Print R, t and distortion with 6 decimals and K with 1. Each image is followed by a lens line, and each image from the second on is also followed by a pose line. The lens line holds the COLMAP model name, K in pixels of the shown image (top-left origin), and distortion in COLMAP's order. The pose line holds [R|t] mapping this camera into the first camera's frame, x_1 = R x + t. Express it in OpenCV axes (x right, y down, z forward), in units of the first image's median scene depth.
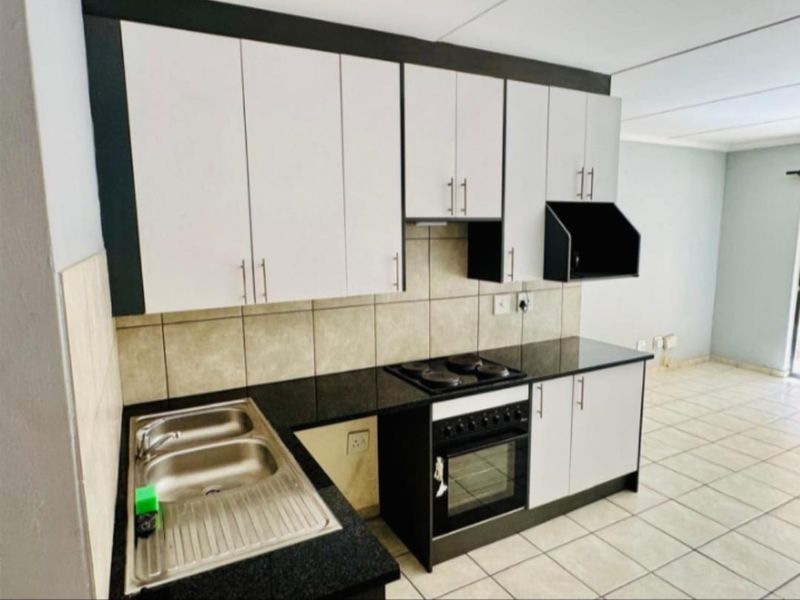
lens RADIAL K [[484.5, 0, 397.9], [0, 484.5, 305.9], [0, 0, 1]] dist [-0.007165, -0.003281]
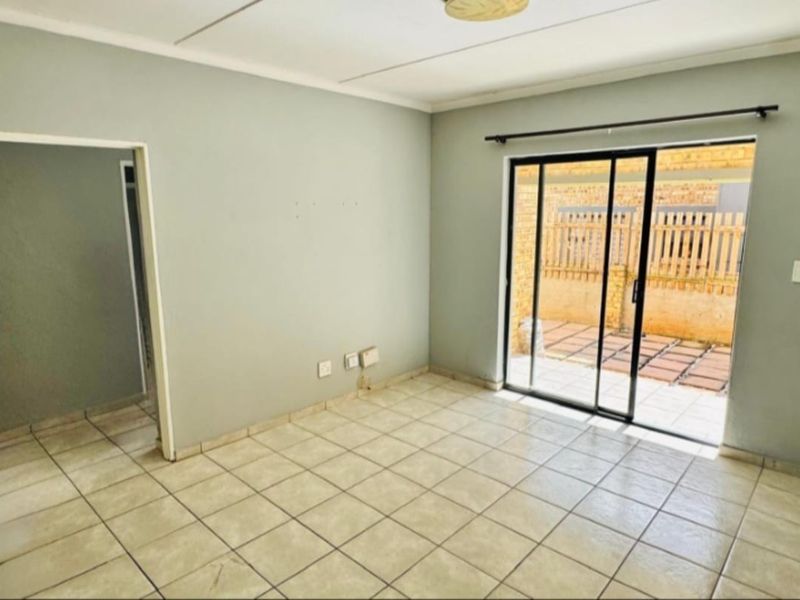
lens RADIAL K [[484.5, 0, 398.2], [0, 484.5, 301.9], [0, 0, 1]] dist [-0.007165, -0.003281]
pose [[0.946643, -0.057692, 0.317080, 0.370831], [0.049932, 0.998222, 0.032552, -0.036373], [-0.318394, -0.014983, 0.947840, 0.260150]]
